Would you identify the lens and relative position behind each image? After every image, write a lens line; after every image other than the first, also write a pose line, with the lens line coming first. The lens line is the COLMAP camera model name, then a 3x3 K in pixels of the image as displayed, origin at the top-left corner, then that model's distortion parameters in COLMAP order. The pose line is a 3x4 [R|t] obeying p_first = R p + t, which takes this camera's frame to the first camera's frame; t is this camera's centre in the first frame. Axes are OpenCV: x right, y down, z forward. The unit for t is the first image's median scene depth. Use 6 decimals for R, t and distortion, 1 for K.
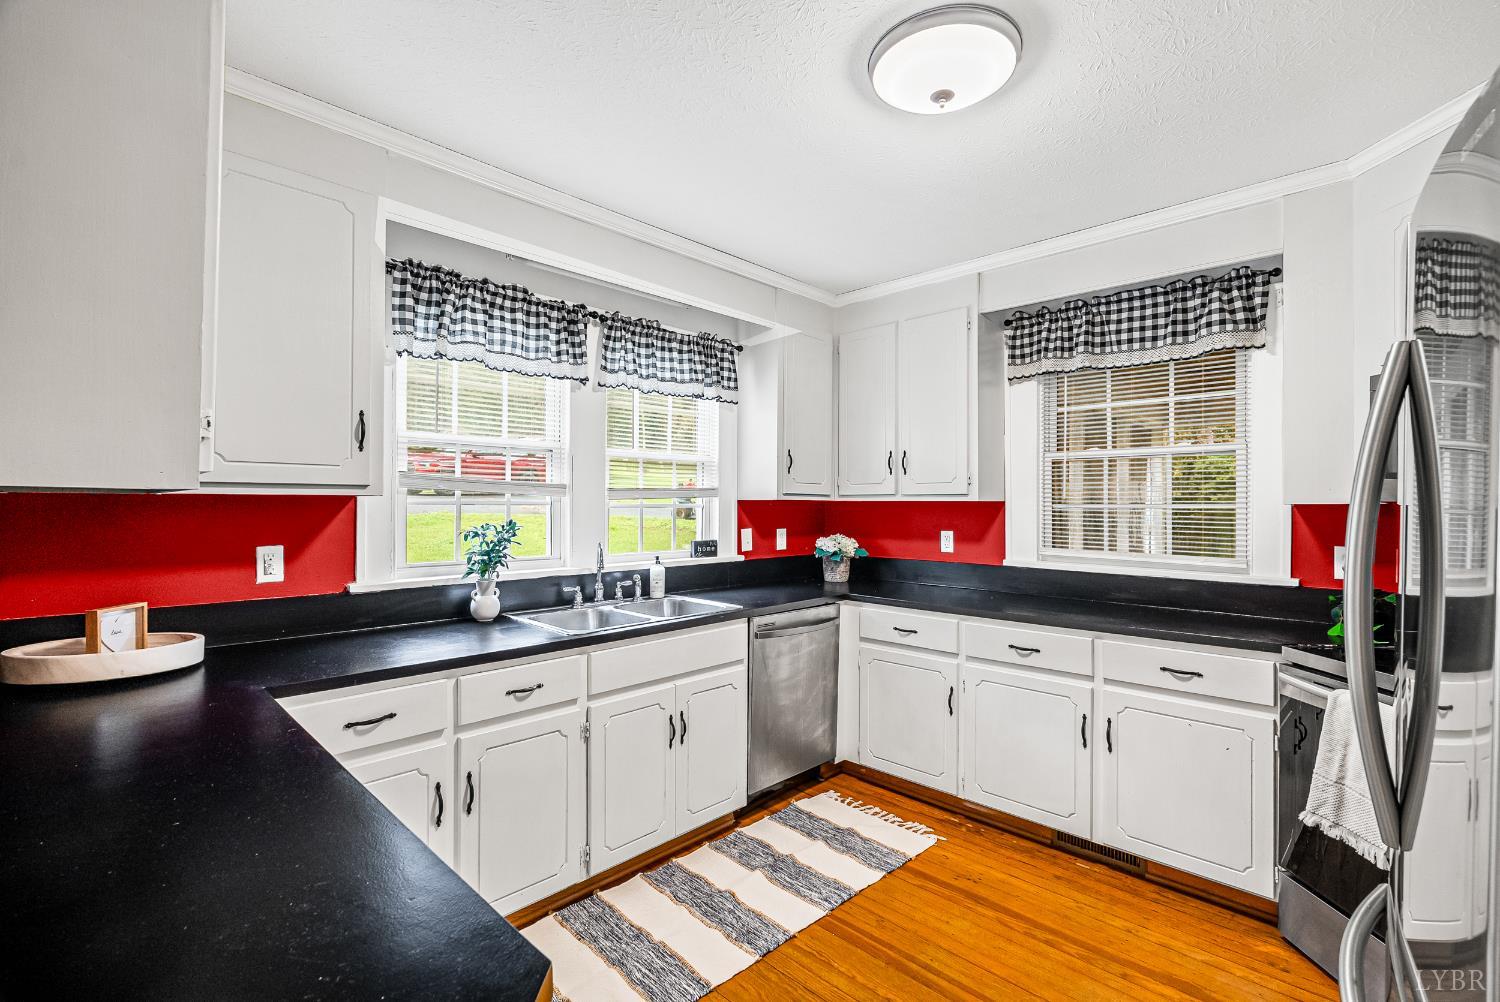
lens RADIAL K [[667.4, 0, 754.3], [0, 667.4, 505.1], [0, 0, 1]] dist [-0.003608, 0.000036]
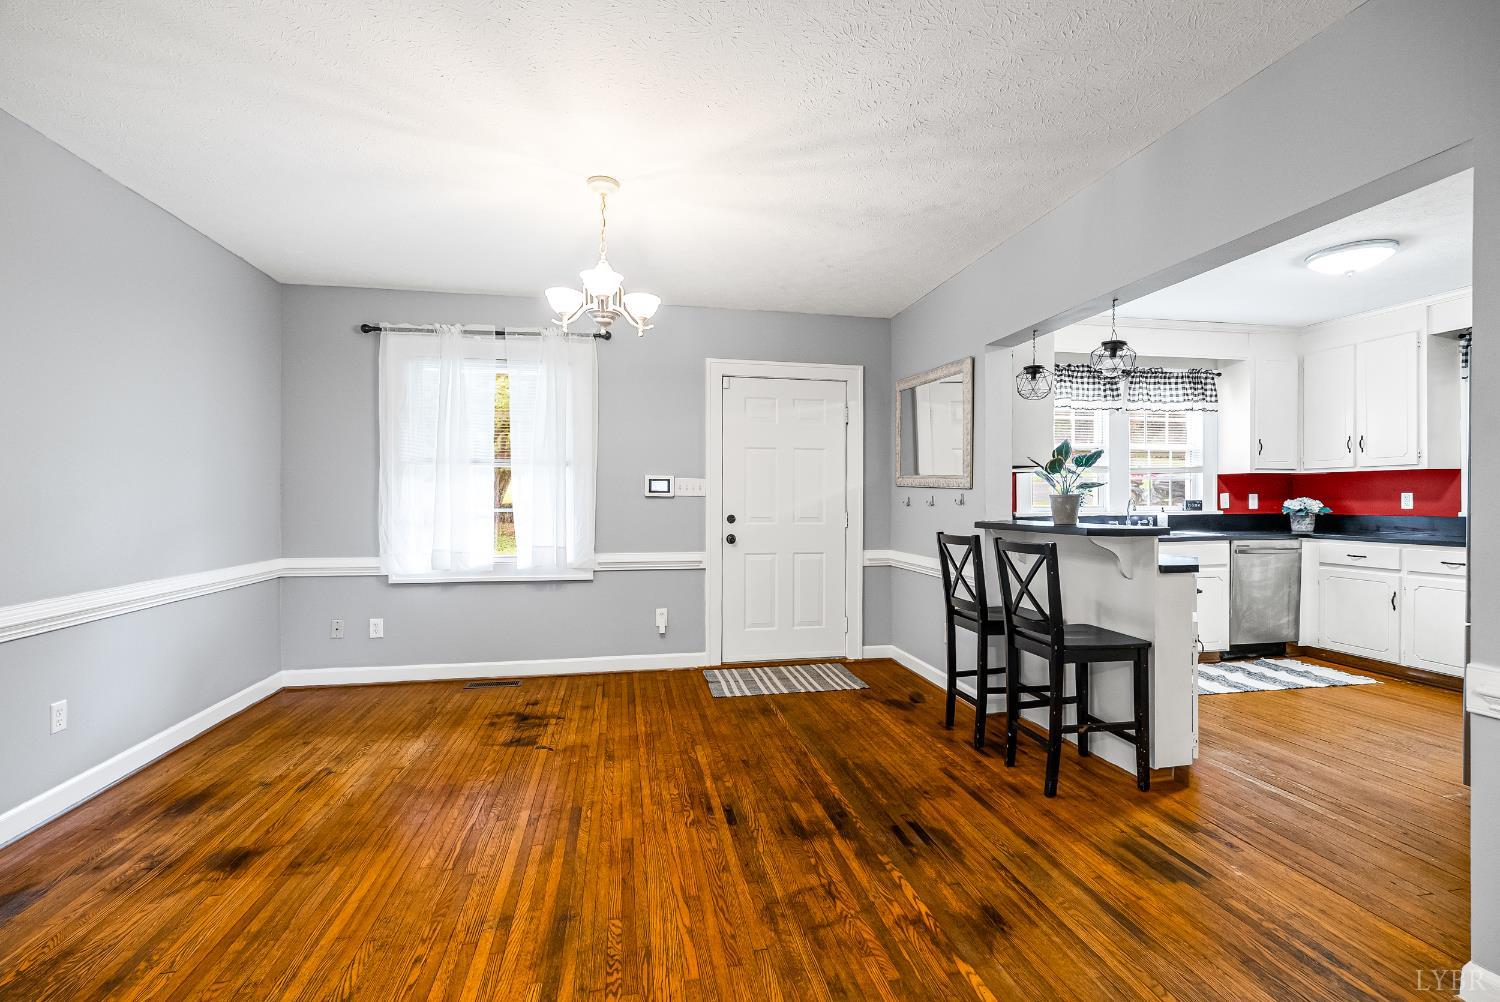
lens RADIAL K [[667.4, 0, 754.3], [0, 667.4, 505.1], [0, 0, 1]] dist [-0.003608, 0.000036]
pose [[0.826644, -0.003450, -0.562715, -0.051082], [0.007832, 0.999955, 0.005374, 0.053930], [0.562671, -0.008849, 0.826634, -0.990346]]
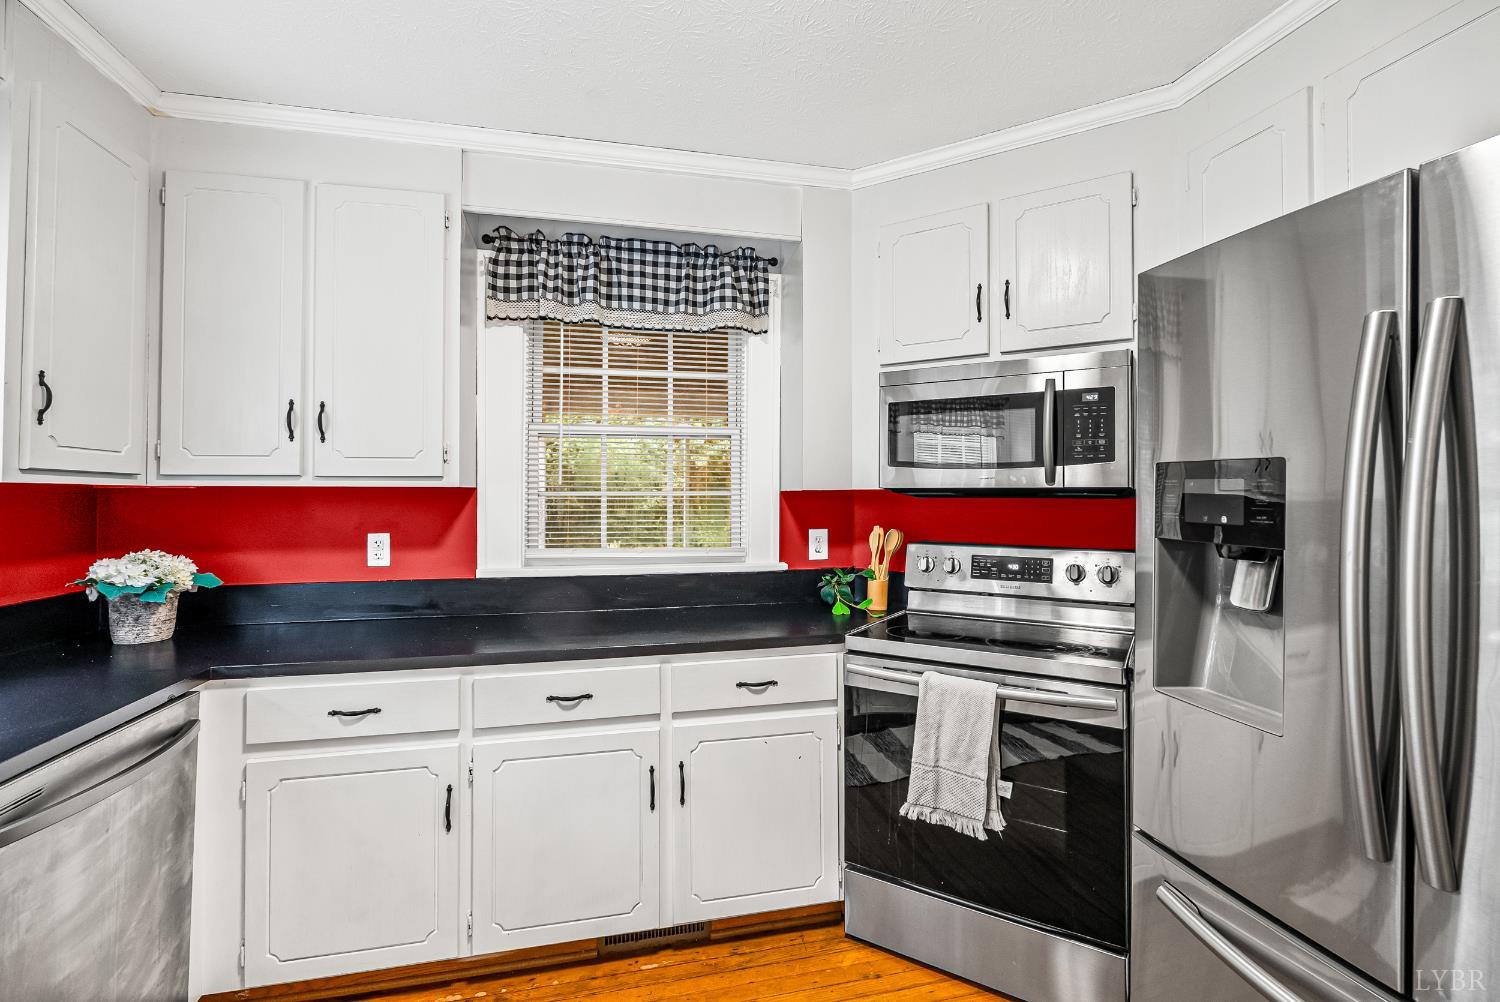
lens RADIAL K [[669.2, 0, 762.9], [0, 669.2, 481.3], [0, 0, 1]] dist [-0.005935, 0.000163]
pose [[0.538659, 0.009123, 0.842475, -0.068775], [0.005297, 0.999885, -0.014214, -0.000485], [-0.842507, 0.012119, 0.538548, 0.392209]]
